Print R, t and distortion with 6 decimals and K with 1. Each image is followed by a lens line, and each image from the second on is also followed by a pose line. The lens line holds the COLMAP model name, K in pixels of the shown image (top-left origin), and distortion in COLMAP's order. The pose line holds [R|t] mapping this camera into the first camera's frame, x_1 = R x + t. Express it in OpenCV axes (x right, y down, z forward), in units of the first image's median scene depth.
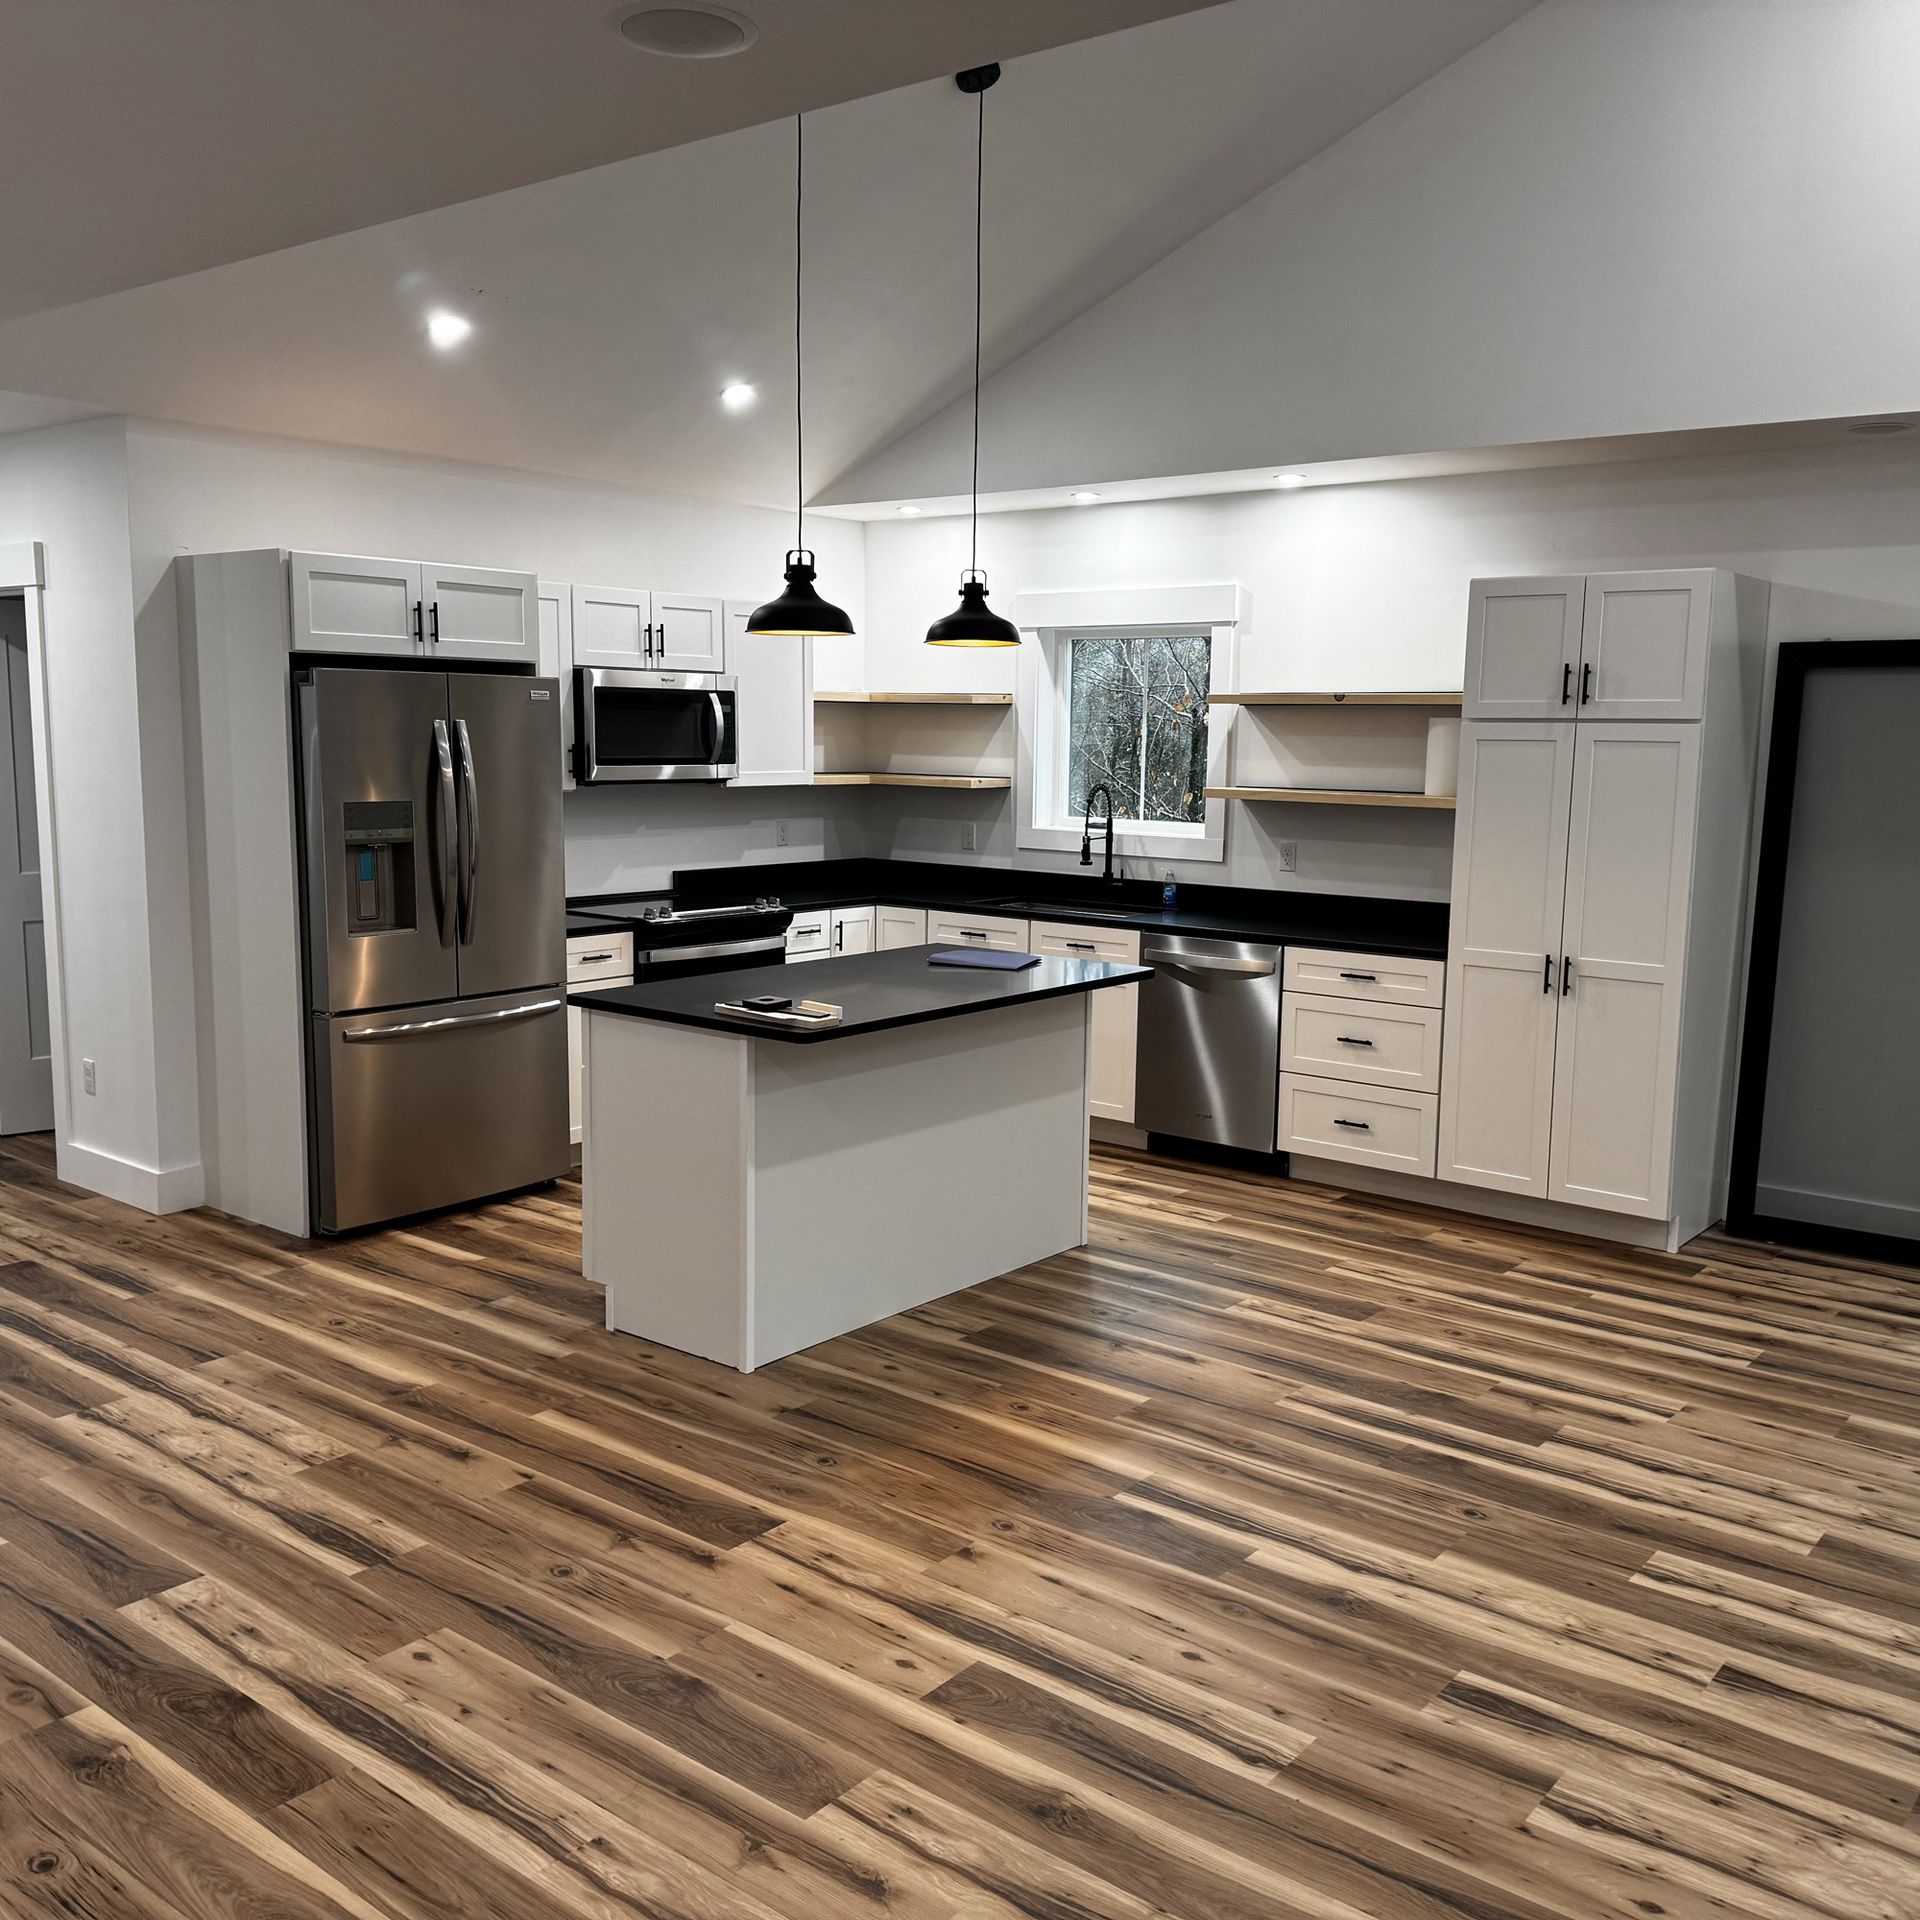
lens RADIAL K [[1788.1, 0, 960.0], [0, 1788.1, 960.0], [0, 0, 1]] dist [0.125269, -0.230228]
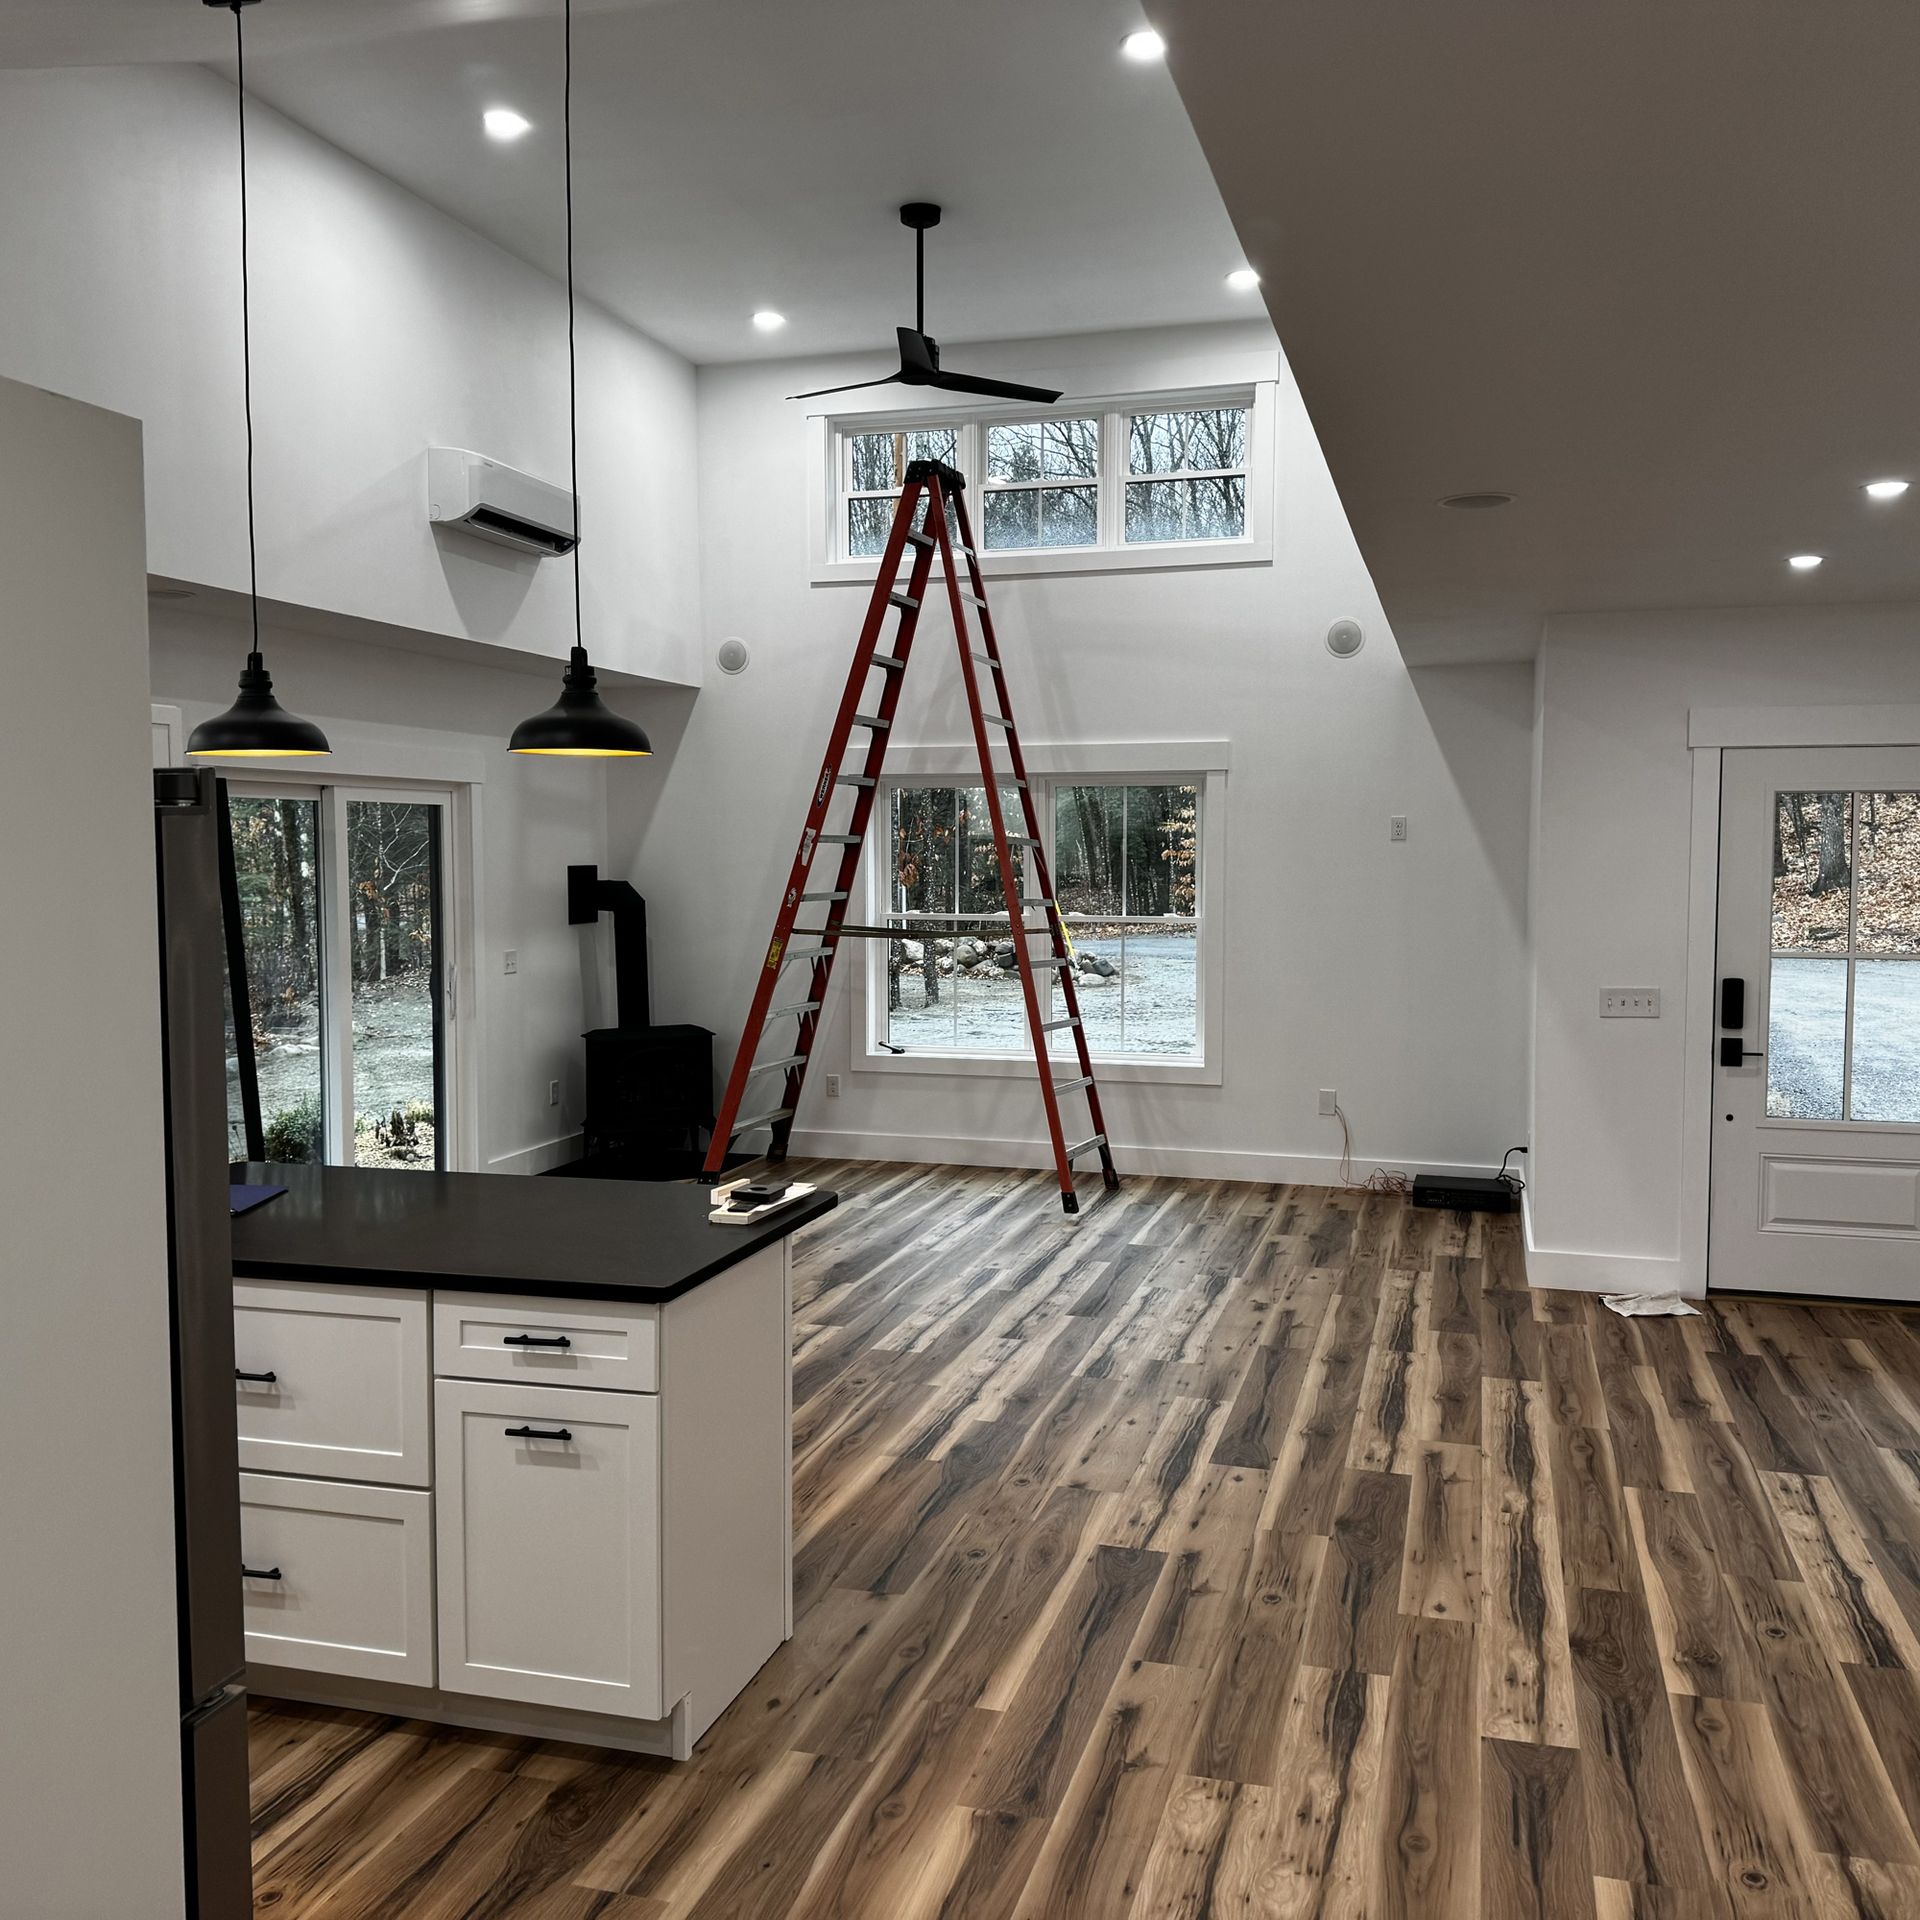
lens RADIAL K [[1788.1, 0, 960.0], [0, 1788.1, 960.0], [0, 0, 1]] dist [0.125269, -0.230228]
pose [[-0.385813, -0.075611, 0.919473, -0.953854], [0.117986, 0.984408, 0.130458, -0.191296], [-0.915001, 0.158818, -0.370877, 1.259360]]
